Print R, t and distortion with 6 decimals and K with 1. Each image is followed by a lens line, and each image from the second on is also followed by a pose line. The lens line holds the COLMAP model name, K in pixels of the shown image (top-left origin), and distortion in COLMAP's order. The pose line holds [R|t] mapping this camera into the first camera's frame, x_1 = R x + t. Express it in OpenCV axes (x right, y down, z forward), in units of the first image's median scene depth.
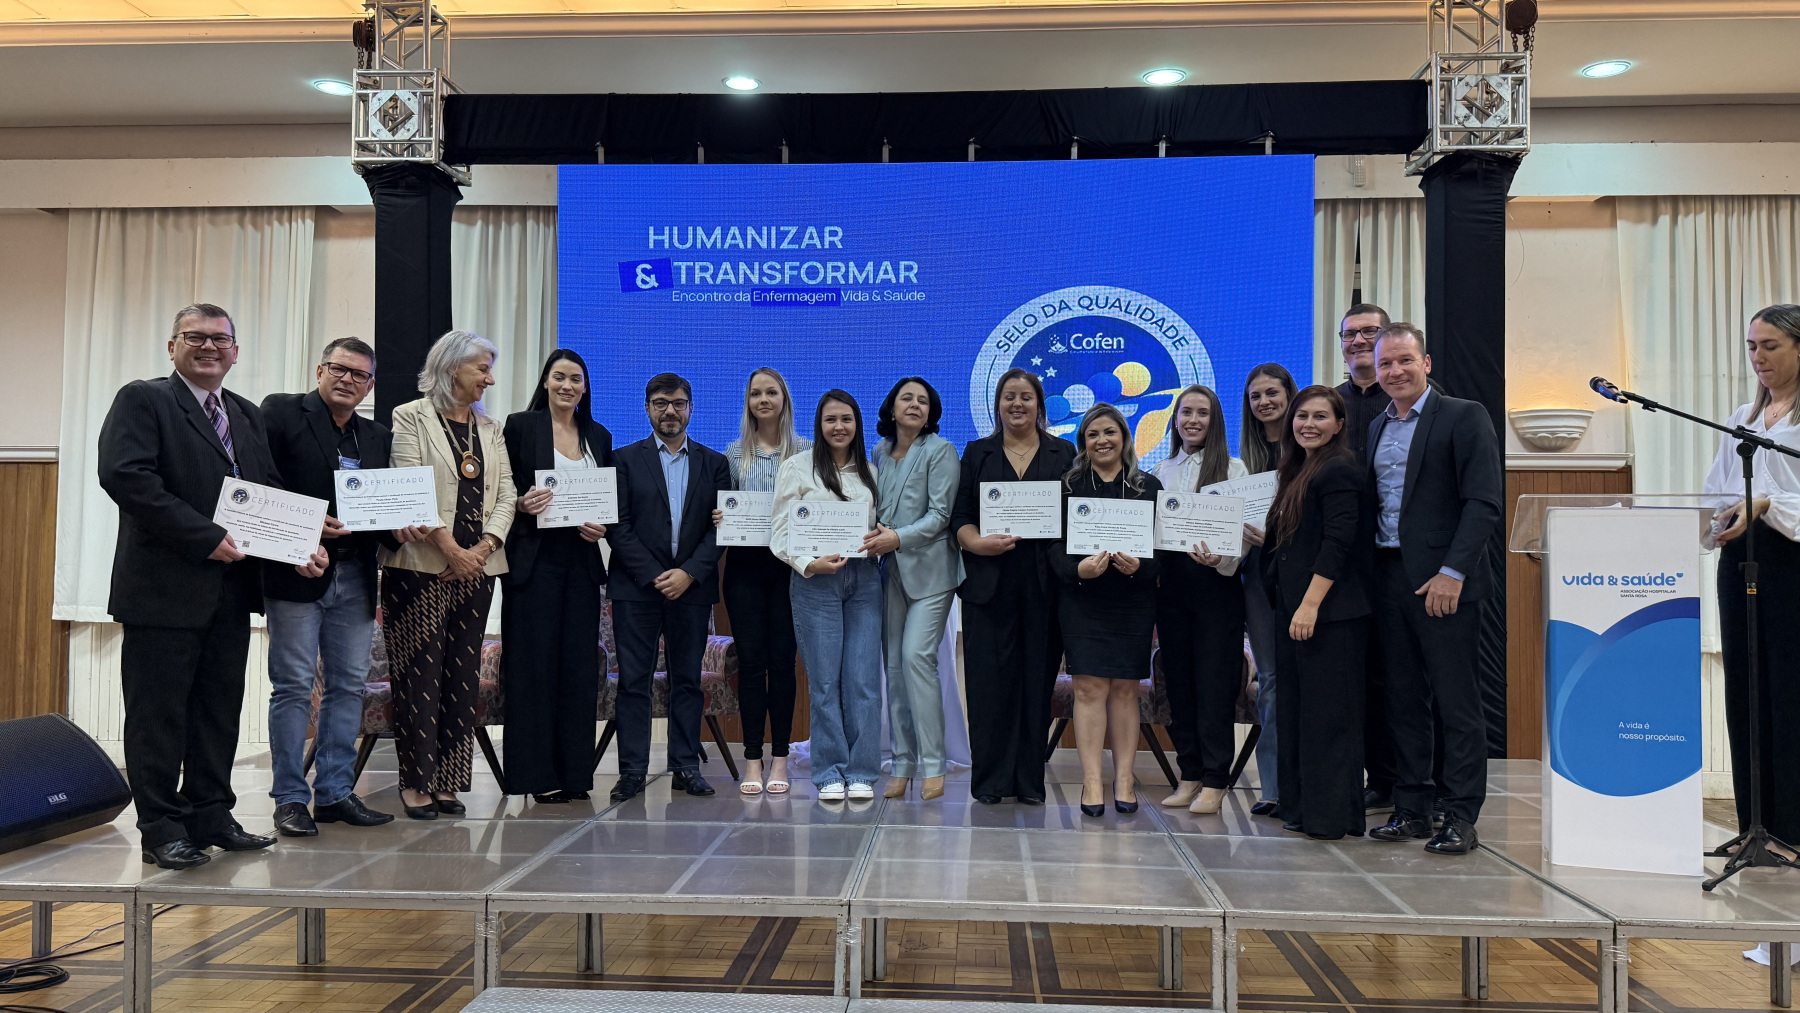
lens RADIAL K [[1326.9, 0, 900.0], [0, 1326.9, 506.5], [0, 0, 1]] dist [0.114001, -0.181090]
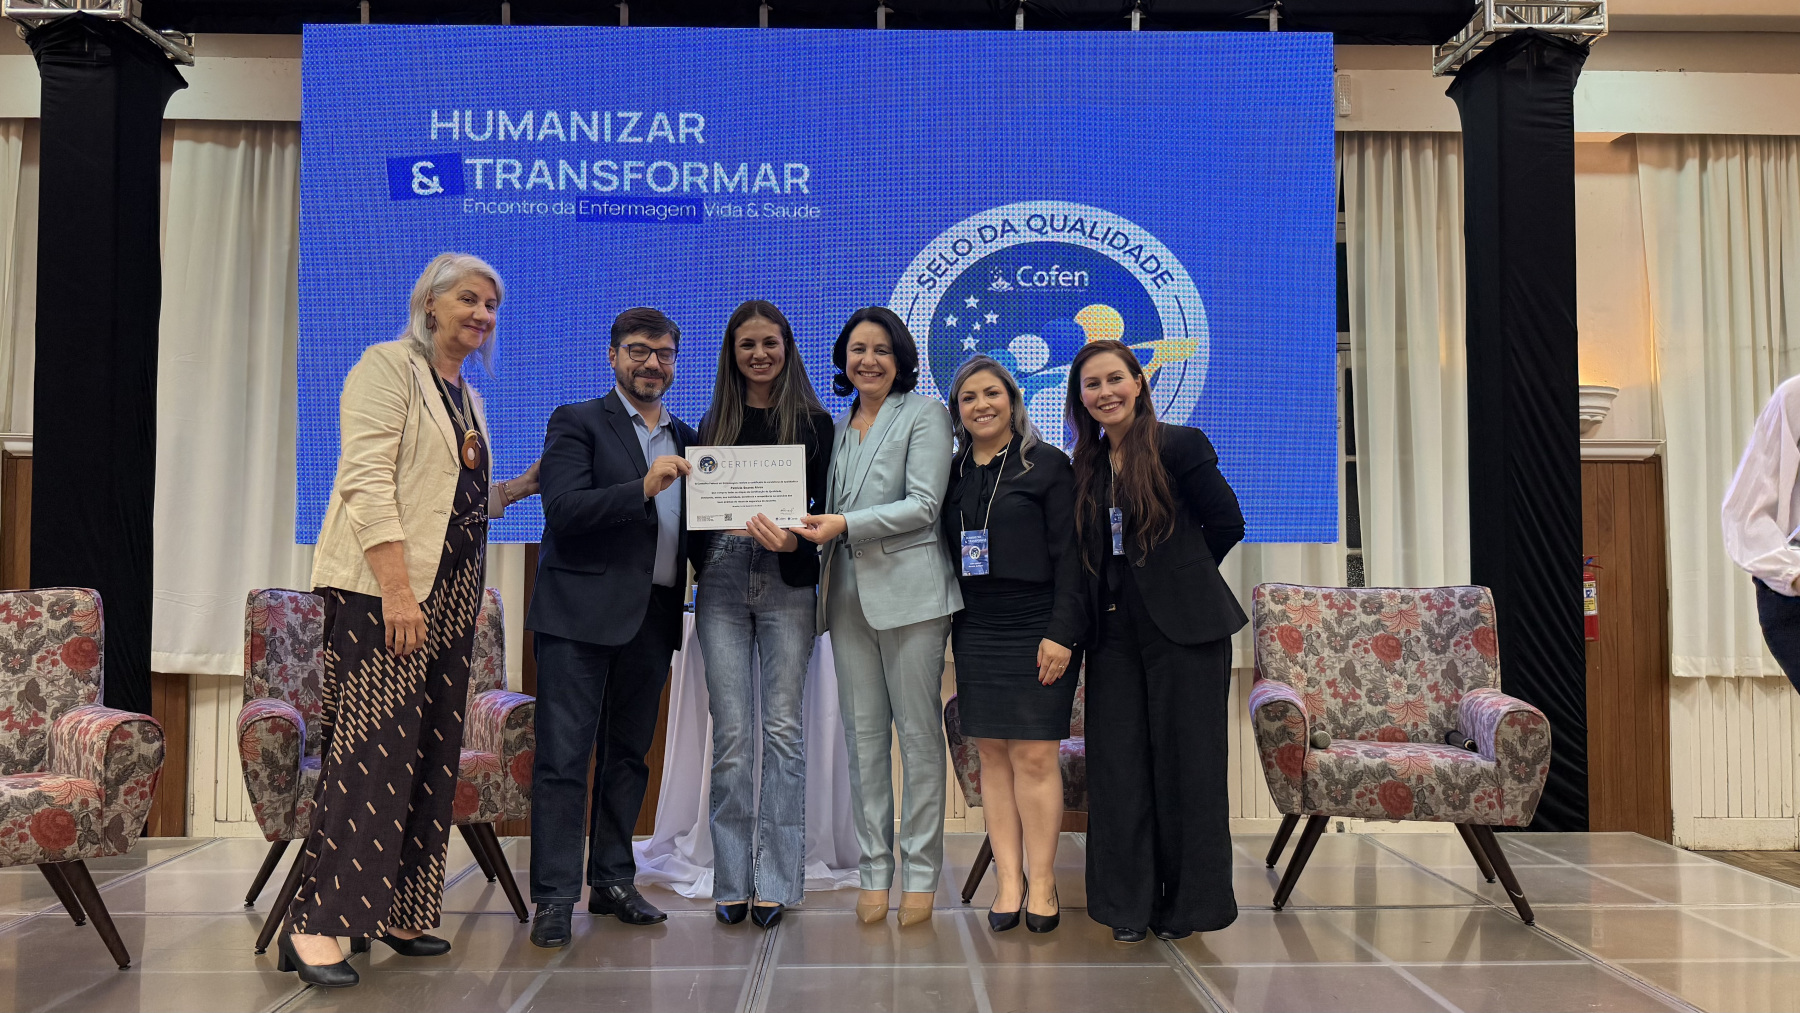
lens RADIAL K [[1222.2, 0, 899.7], [0, 1222.2, 518.0], [0, 0, 1]] dist [0.063071, -0.056116]
pose [[0.996370, -0.004005, 0.085035, 0.004847], [0.004434, 0.999978, -0.004860, 0.013268], [-0.085014, 0.005220, 0.996366, 0.325697]]
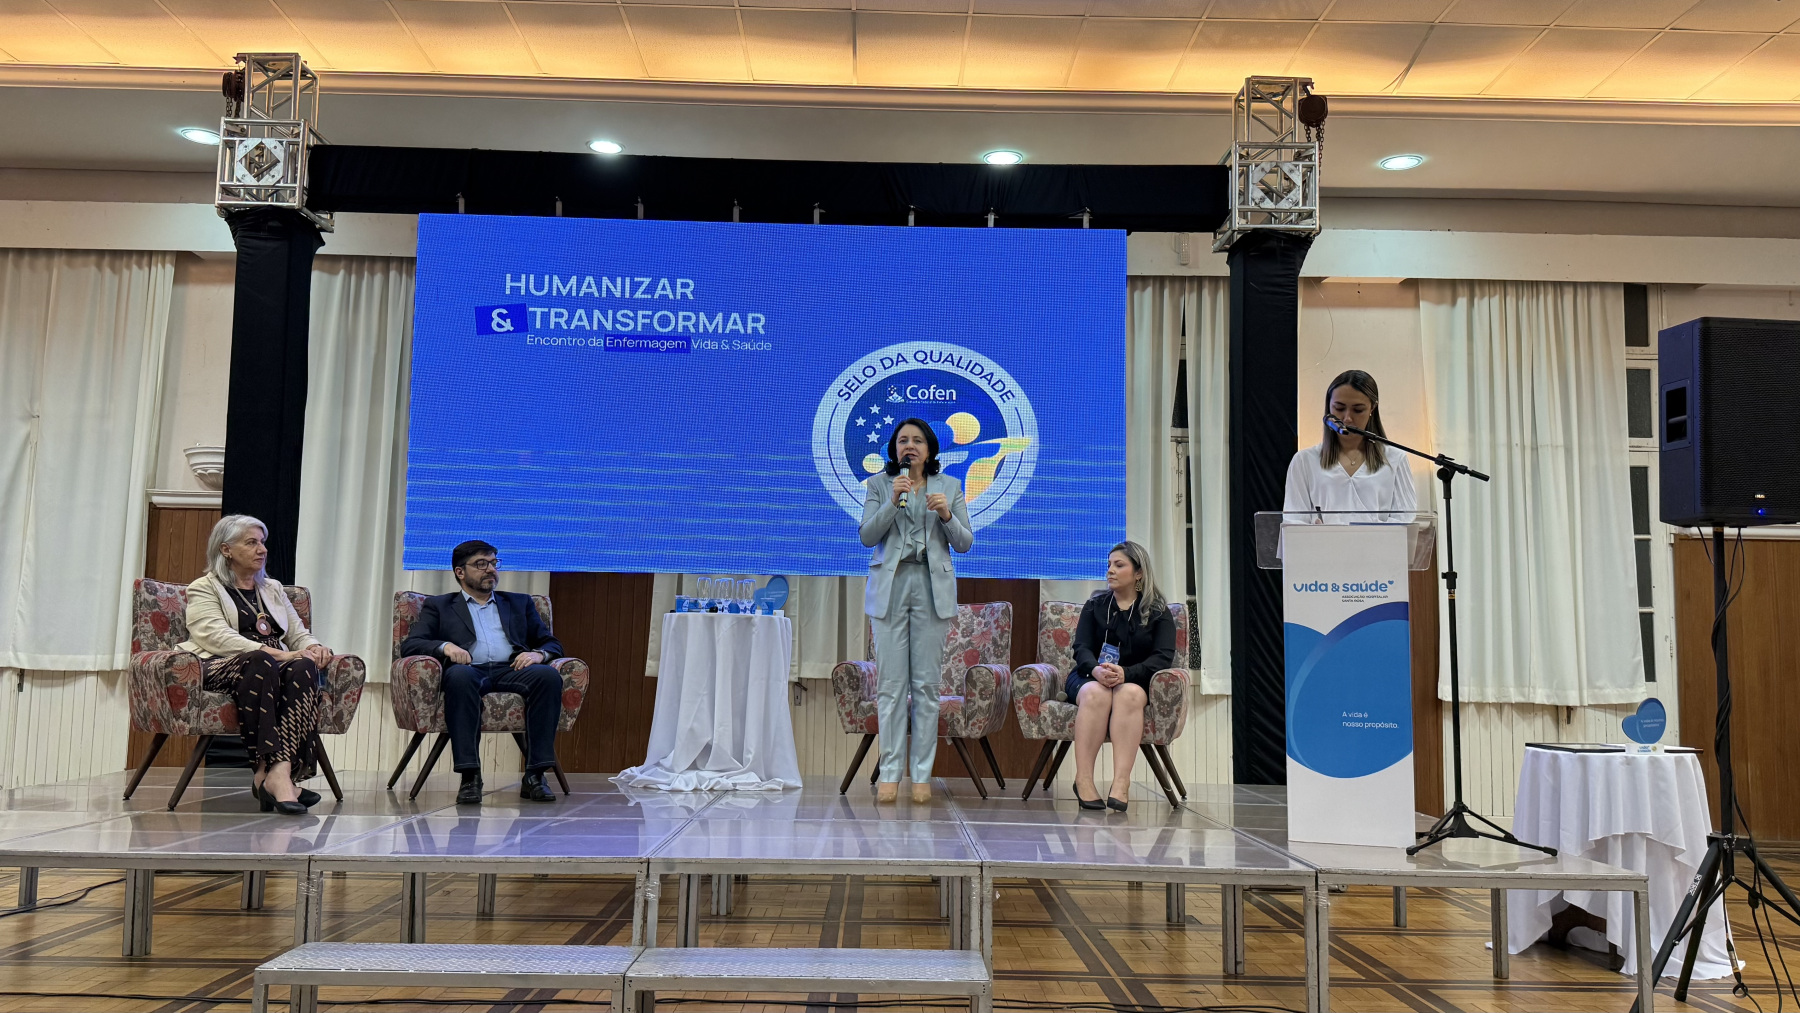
lens RADIAL K [[1388.2, 0, 901.1], [0, 1388.2, 494.7], [0, 0, 1]] dist [0.146515, -0.266792]
pose [[0.997157, 0.018136, 0.073138, 0.042906], [-0.012361, 0.996826, -0.078645, 0.045688], [-0.074332, 0.077517, 0.994216, -0.101972]]
